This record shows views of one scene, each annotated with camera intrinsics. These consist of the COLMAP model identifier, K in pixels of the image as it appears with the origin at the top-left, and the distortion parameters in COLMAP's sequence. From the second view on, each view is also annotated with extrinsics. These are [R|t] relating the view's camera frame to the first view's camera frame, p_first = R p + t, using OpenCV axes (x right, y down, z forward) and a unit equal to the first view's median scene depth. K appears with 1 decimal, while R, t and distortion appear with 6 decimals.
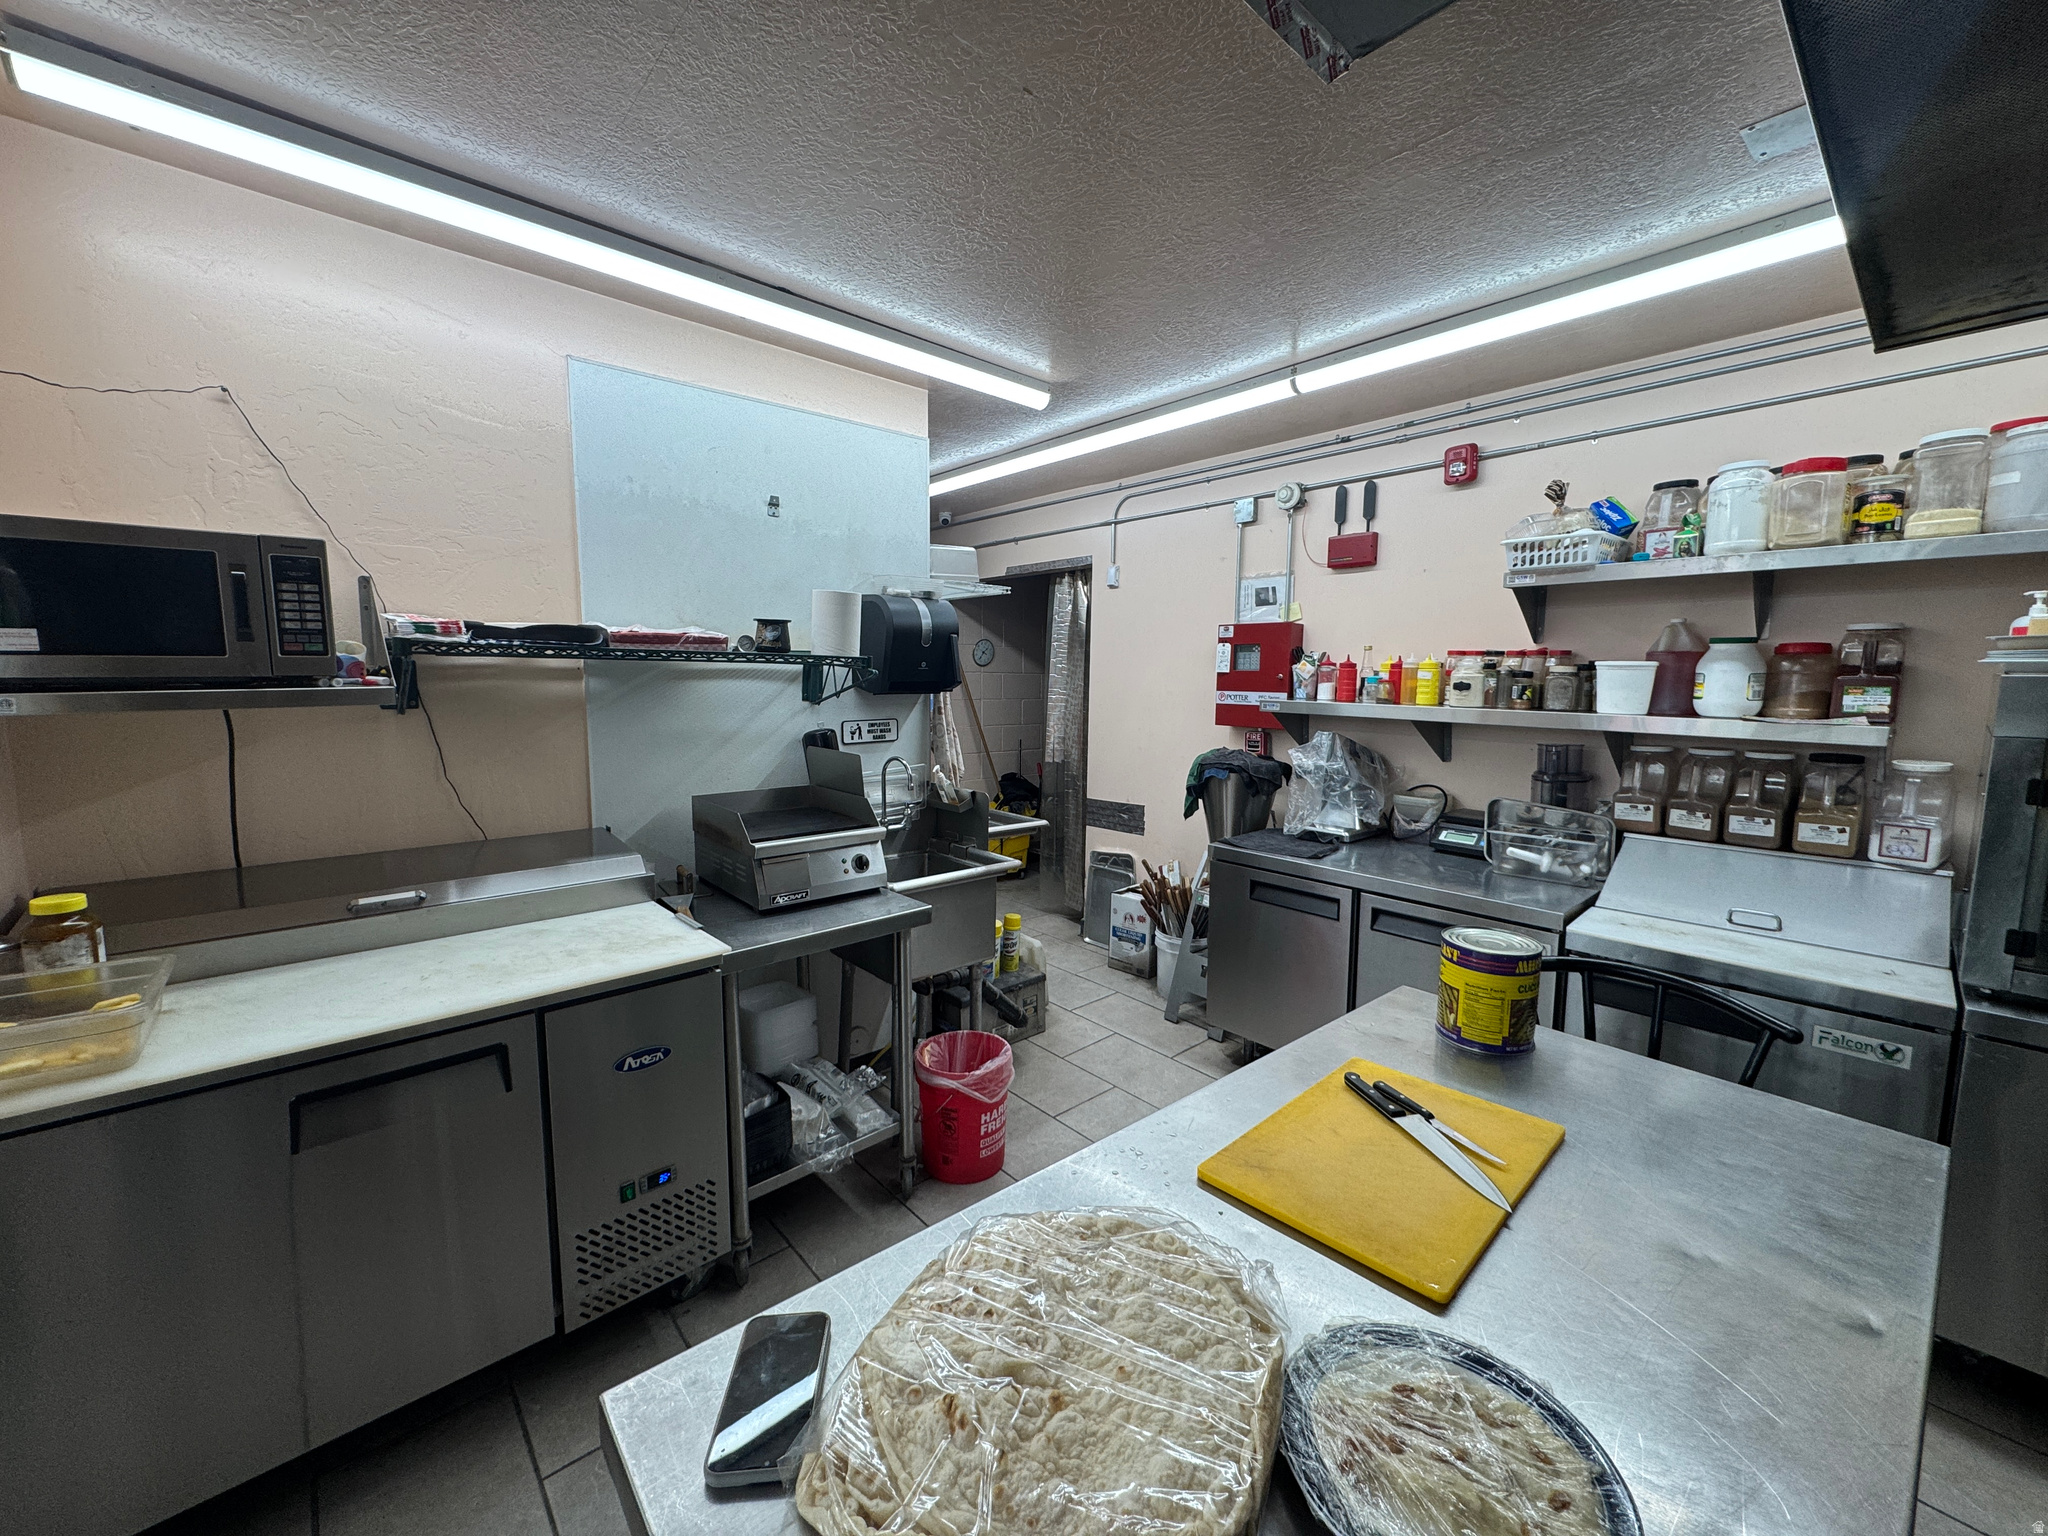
lens RADIAL K [[813.0, 0, 1021.8], [0, 813.0, 761.2], [0, 0, 1]] dist [-0.002713, -0.000126]
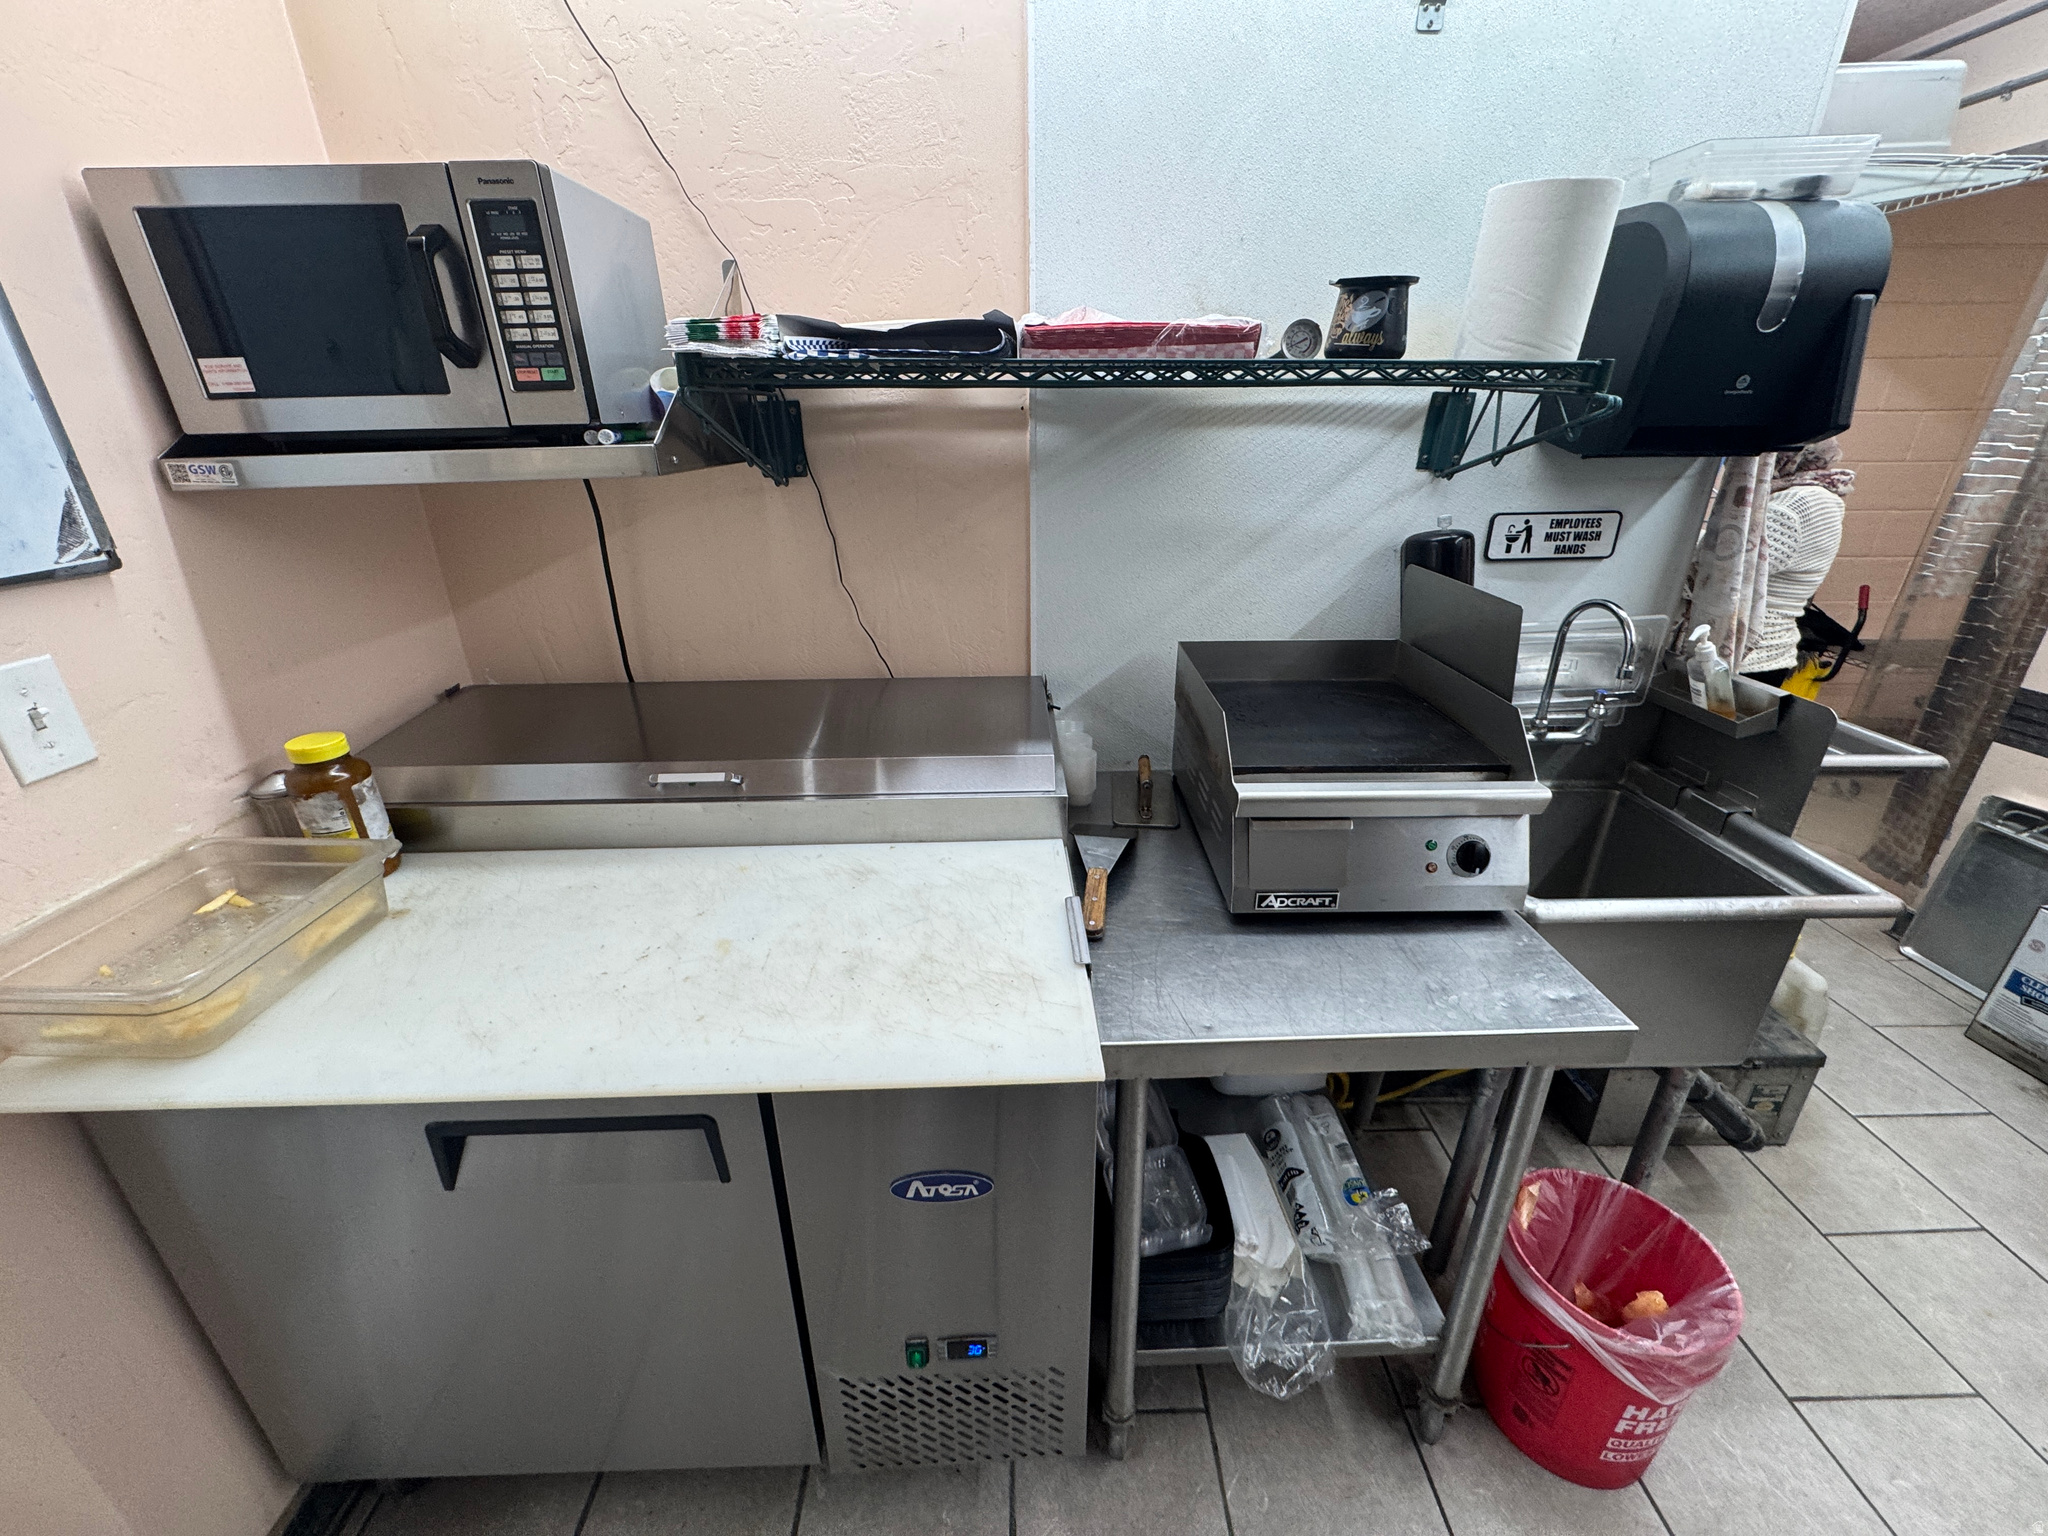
lens RADIAL K [[813.0, 0, 1021.8], [0, 813.0, 761.2], [0, 0, 1]] dist [-0.002713, -0.000126]
pose [[0.755479, 0.238092, -0.610379, -0.114356], [-0.055285, 0.951476, 0.302717, -0.045247], [0.652836, -0.194951, 0.731983, 0.479504]]
